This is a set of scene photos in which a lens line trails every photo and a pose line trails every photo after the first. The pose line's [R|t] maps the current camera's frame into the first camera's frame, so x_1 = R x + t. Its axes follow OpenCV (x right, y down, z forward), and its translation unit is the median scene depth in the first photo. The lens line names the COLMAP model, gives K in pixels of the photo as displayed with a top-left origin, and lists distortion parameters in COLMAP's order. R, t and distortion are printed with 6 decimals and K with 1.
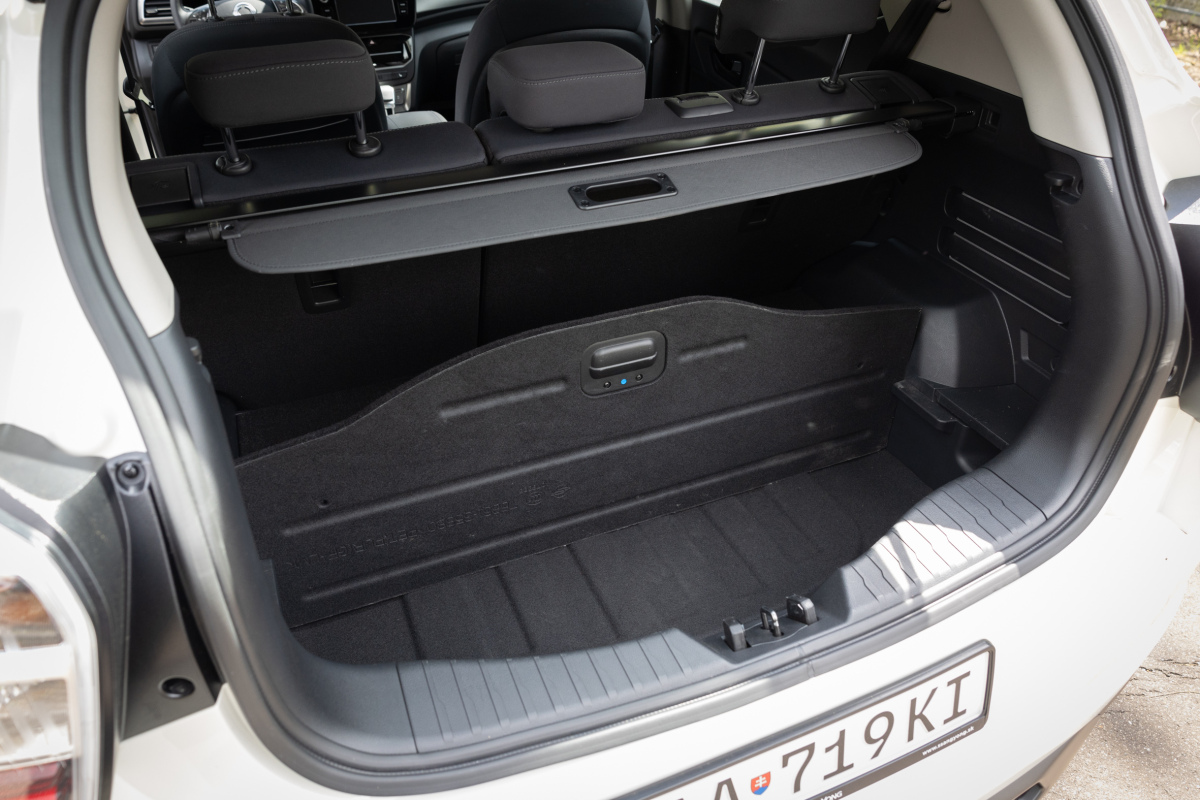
lens RADIAL K [[795.6, 0, 599.2], [0, 795.6, 400.7], [0, 0, 1]] dist [0.000698, 0.006880]
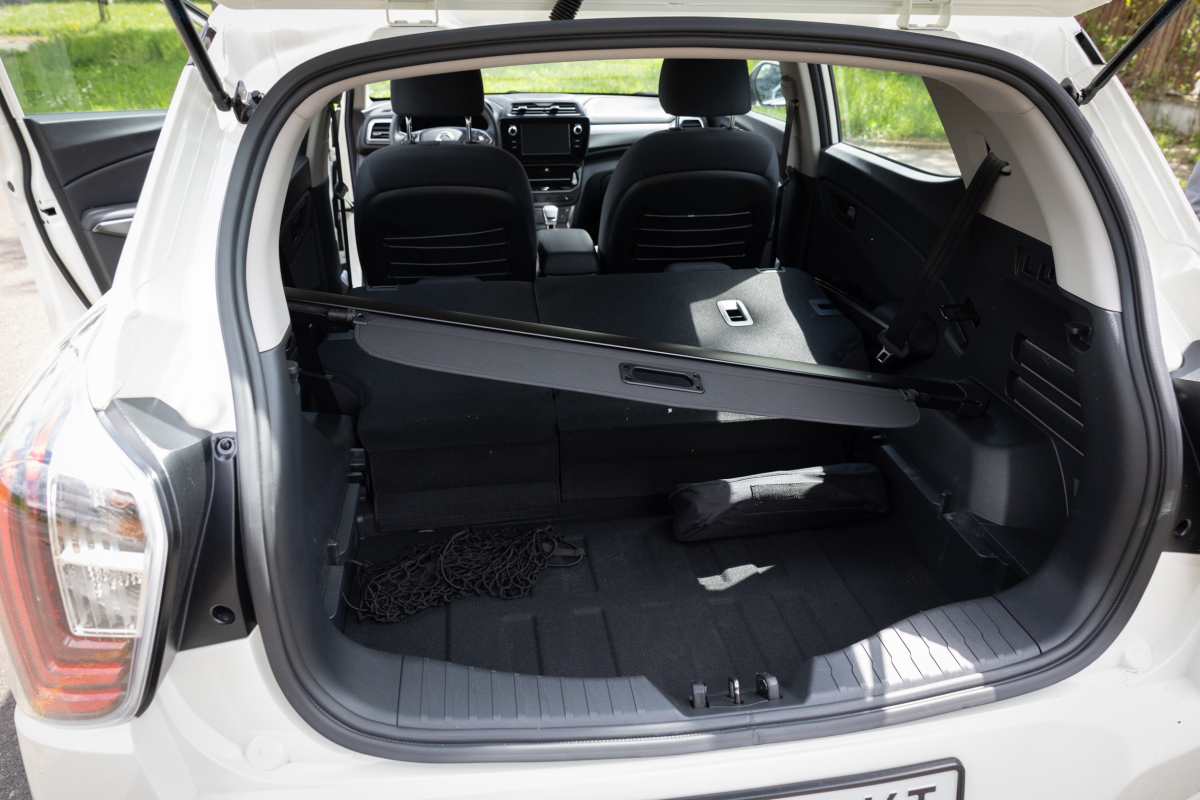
lens RADIAL K [[795.6, 0, 599.2], [0, 795.6, 400.7], [0, 0, 1]] dist [0.000698, 0.006880]
pose [[0.969683, 0.127029, -0.208756, 0.200921], [-0.157174, 0.978333, -0.134761, 0.063062], [0.187114, 0.163487, 0.968638, -0.141553]]
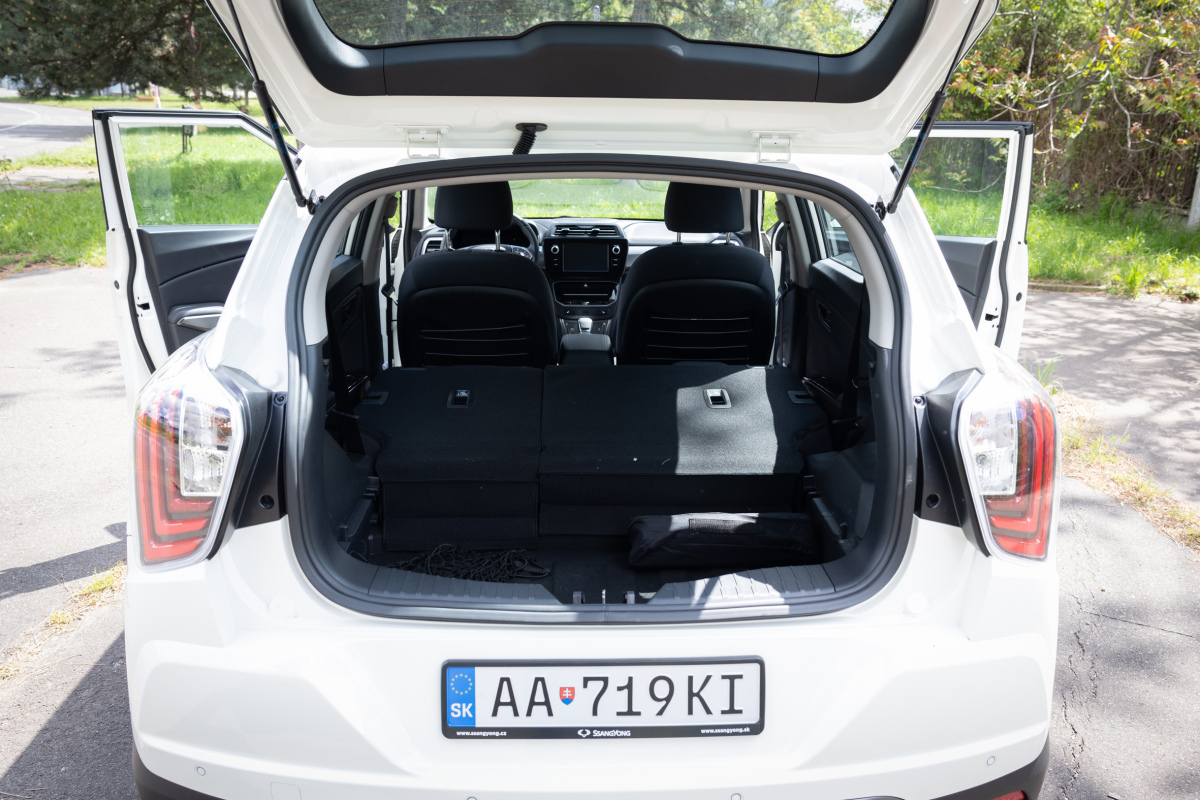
lens RADIAL K [[989.7, 0, 613.9], [0, 989.7, 415.8], [0, 0, 1]] dist [0.003517, 0.005969]
pose [[0.936721, 0.117629, -0.329722, 0.774911], [-0.220106, 0.930300, -0.293421, 0.477083], [0.272225, 0.347428, 0.897322, -0.780390]]
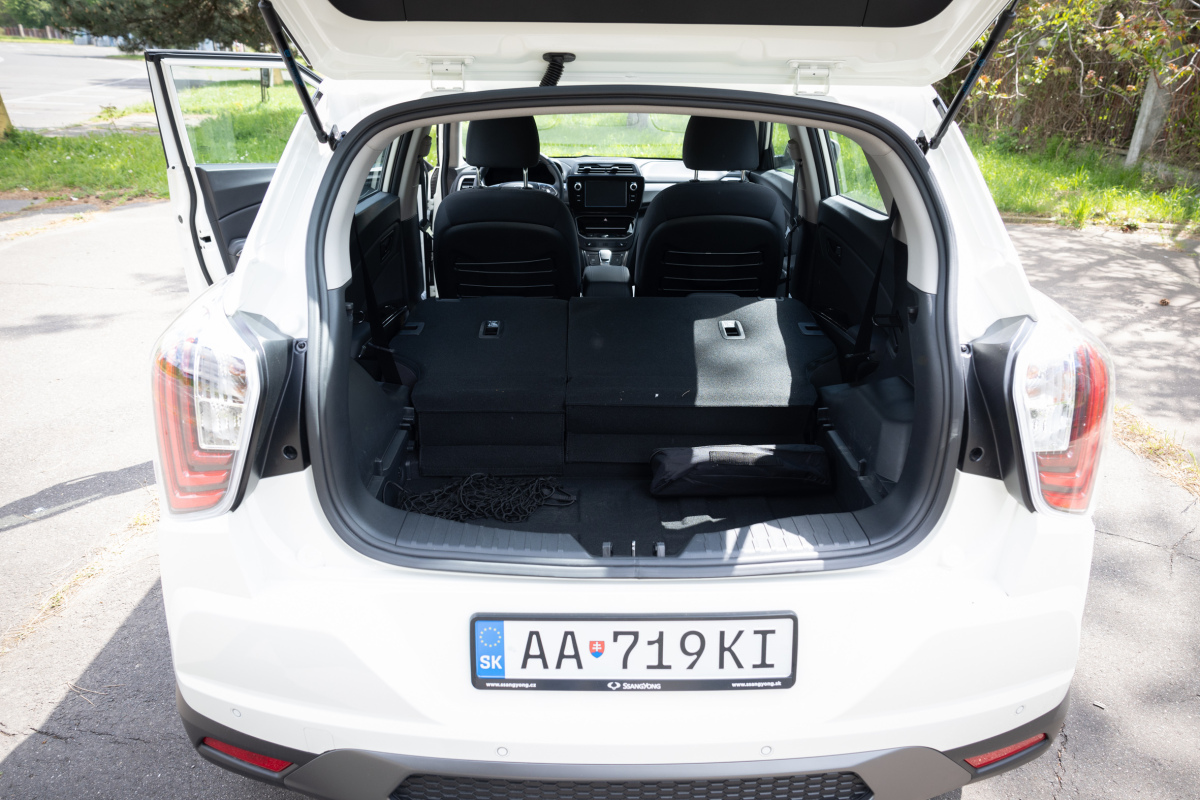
lens RADIAL K [[799.0, 0, 602.6], [0, 799.0, 402.6], [0, 0, 1]] dist [0.008120, -0.000305]
pose [[0.928107, 0.155372, -0.338345, 0.596410], [-0.230600, 0.953359, -0.194759, 0.303436], [0.292304, 0.258780, 0.920647, -0.461464]]
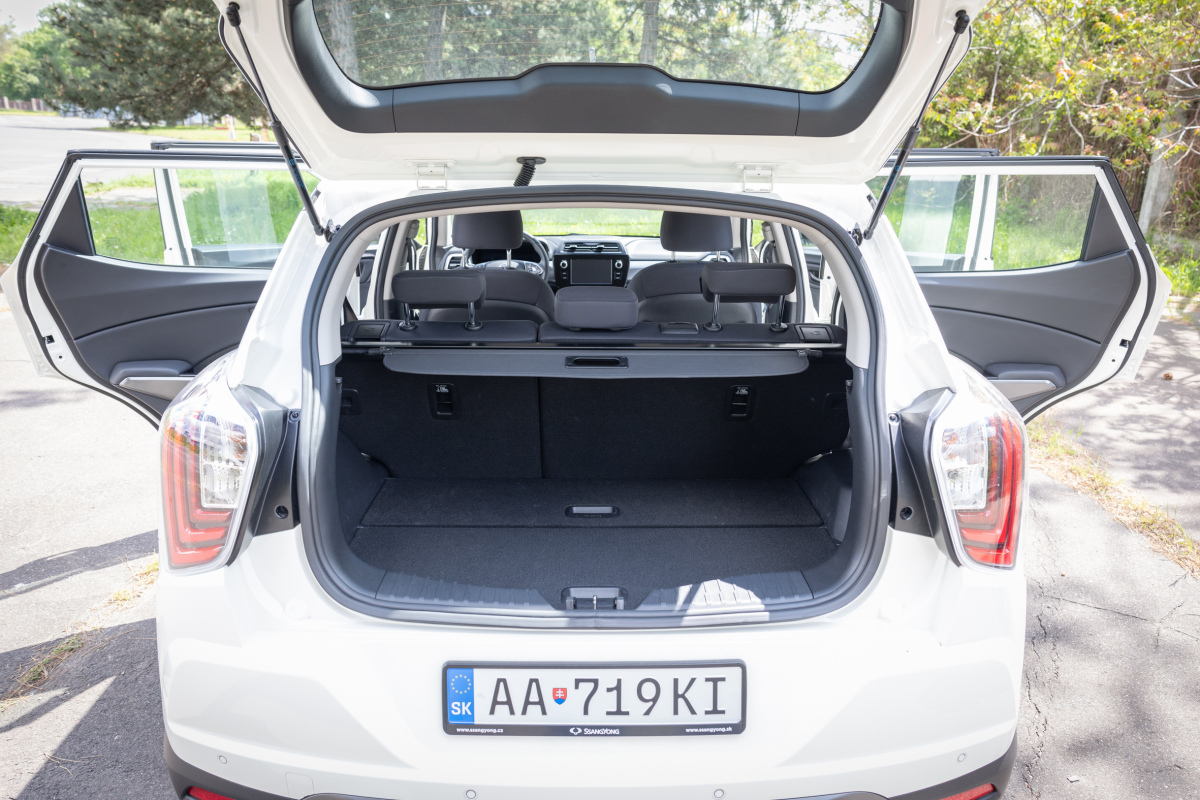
lens RADIAL K [[862.5, 0, 600.0], [0, 862.5, 400.0], [0, 0, 1]] dist [-0.000826, 0.002799]
pose [[0.926682, 0.119092, -0.356478, 0.761651], [-0.230134, 0.929672, -0.287661, 0.375135], [0.297149, 0.348608, 0.888918, -0.677473]]
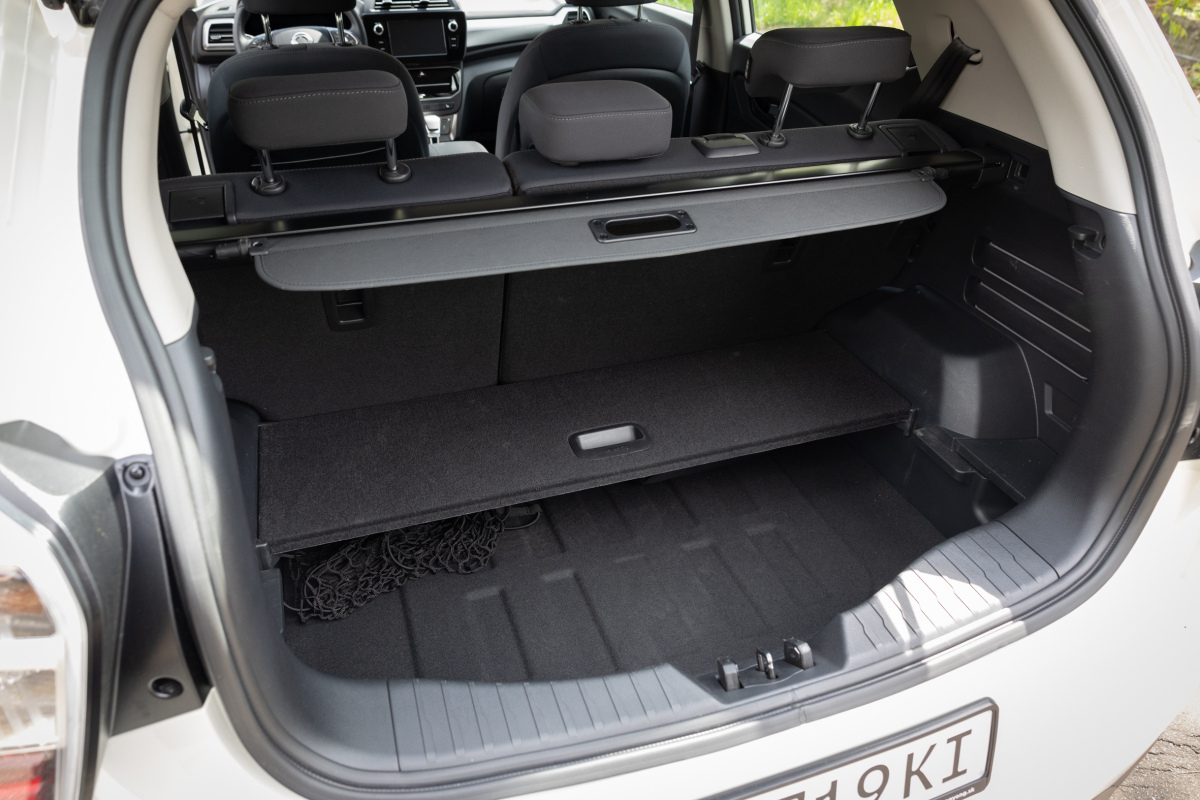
lens RADIAL K [[795.6, 0, 599.2], [0, 795.6, 400.7], [0, 0, 1]] dist [0.000698, 0.006880]
pose [[0.997598, 0.053095, -0.044478, 0.033675], [-0.054844, 0.997730, -0.039072, 0.001731], [0.042303, 0.041418, 0.998246, -0.008055]]
